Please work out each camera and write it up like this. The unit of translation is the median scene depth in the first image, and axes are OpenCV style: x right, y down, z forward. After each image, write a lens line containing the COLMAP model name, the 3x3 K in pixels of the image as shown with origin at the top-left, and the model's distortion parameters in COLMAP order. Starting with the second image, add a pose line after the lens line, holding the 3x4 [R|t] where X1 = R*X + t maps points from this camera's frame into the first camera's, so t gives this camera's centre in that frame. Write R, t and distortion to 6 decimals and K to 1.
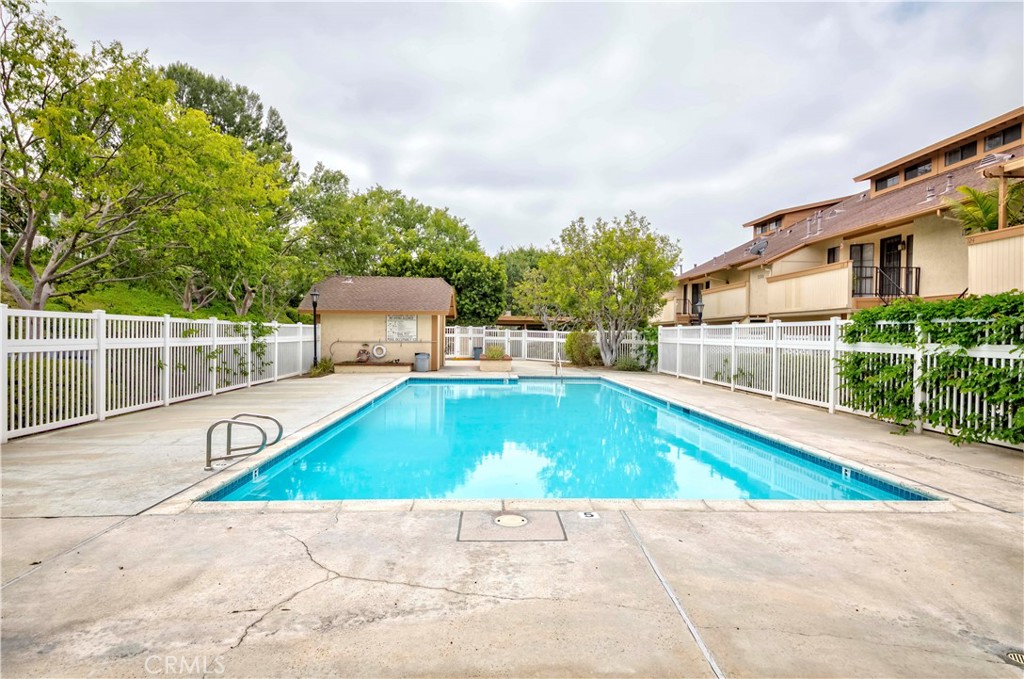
lens RADIAL K [[600.2, 0, 512.0], [0, 600.2, 339.5], [0, 0, 1]] dist [0.058204, -0.044316]
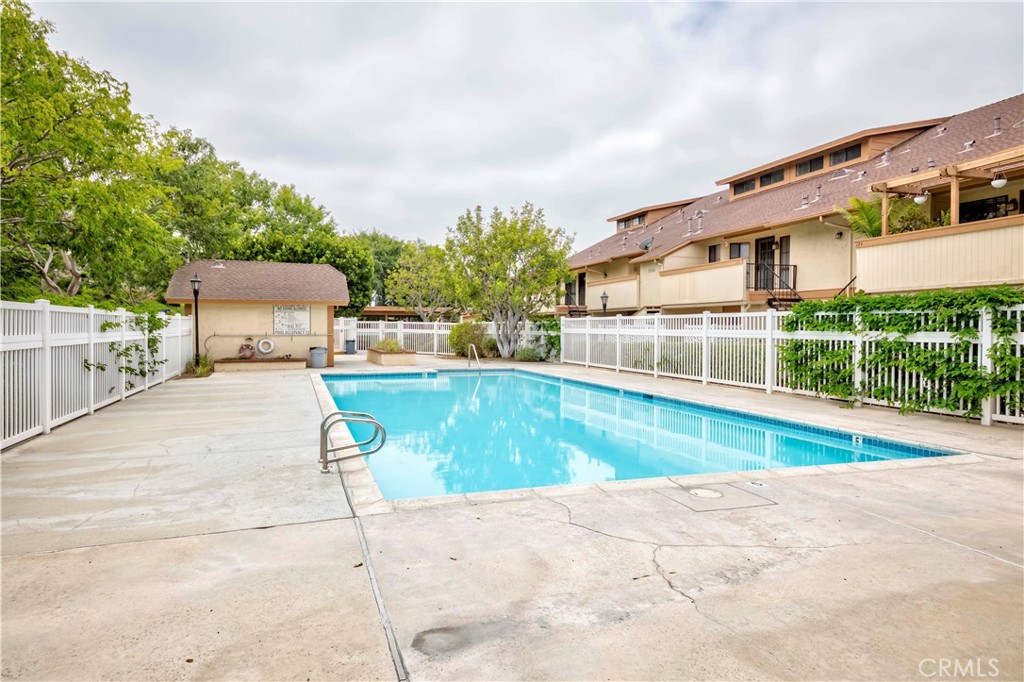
lens RADIAL K [[633.3, 0, 511.1], [0, 633.3, 335.7], [0, 0, 1]] dist [0.069660, -0.054930]
pose [[0.960599, -0.010649, 0.277733, -0.233622], [0.008538, 0.999925, 0.008808, -0.001375], [-0.277806, -0.006090, 0.960618, -0.011497]]
